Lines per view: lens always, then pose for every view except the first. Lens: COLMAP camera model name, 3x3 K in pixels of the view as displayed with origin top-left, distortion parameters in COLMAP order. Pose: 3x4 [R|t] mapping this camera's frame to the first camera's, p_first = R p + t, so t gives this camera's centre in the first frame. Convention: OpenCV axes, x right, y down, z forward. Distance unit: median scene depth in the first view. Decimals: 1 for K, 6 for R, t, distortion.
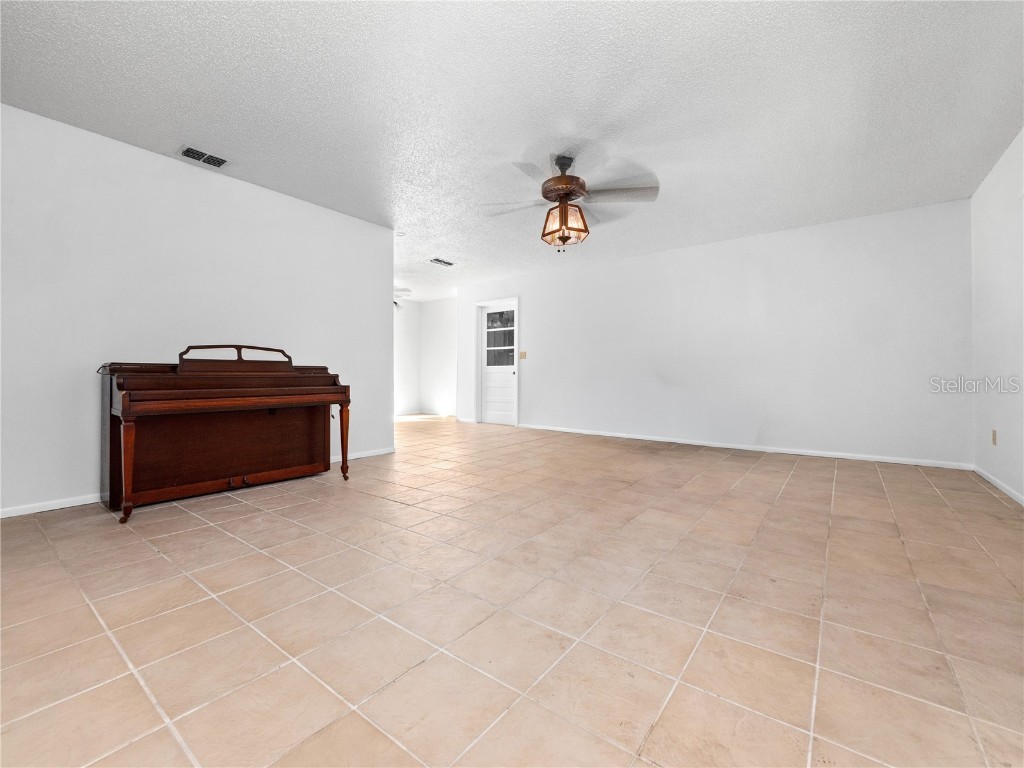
lens RADIAL K [[438.9, 0, 505.5], [0, 438.9, 382.8], [0, 0, 1]] dist [0.002077, 0.000128]
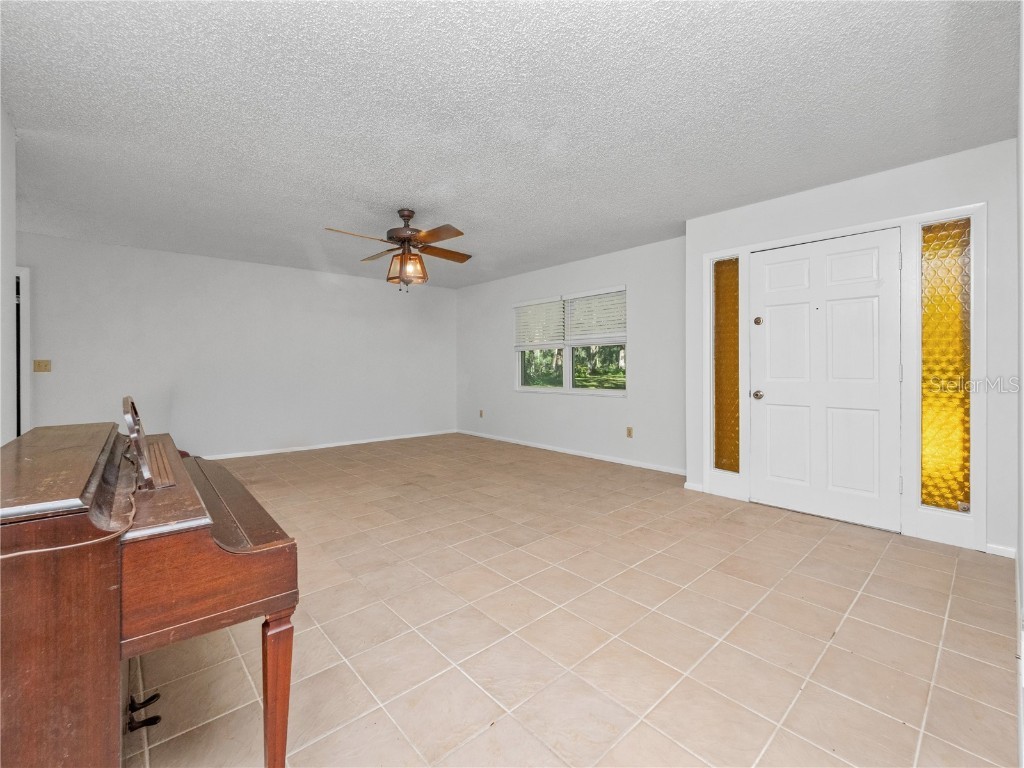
lens RADIAL K [[423.4, 0, 507.7], [0, 423.4, 369.2], [0, 0, 1]] dist [0.001135, 0.000015]
pose [[0.197149, -0.005408, 0.980359, -1.176544], [0.018700, 0.999824, 0.001755, -0.127147], [-0.980195, 0.017987, 0.197215, 0.699666]]
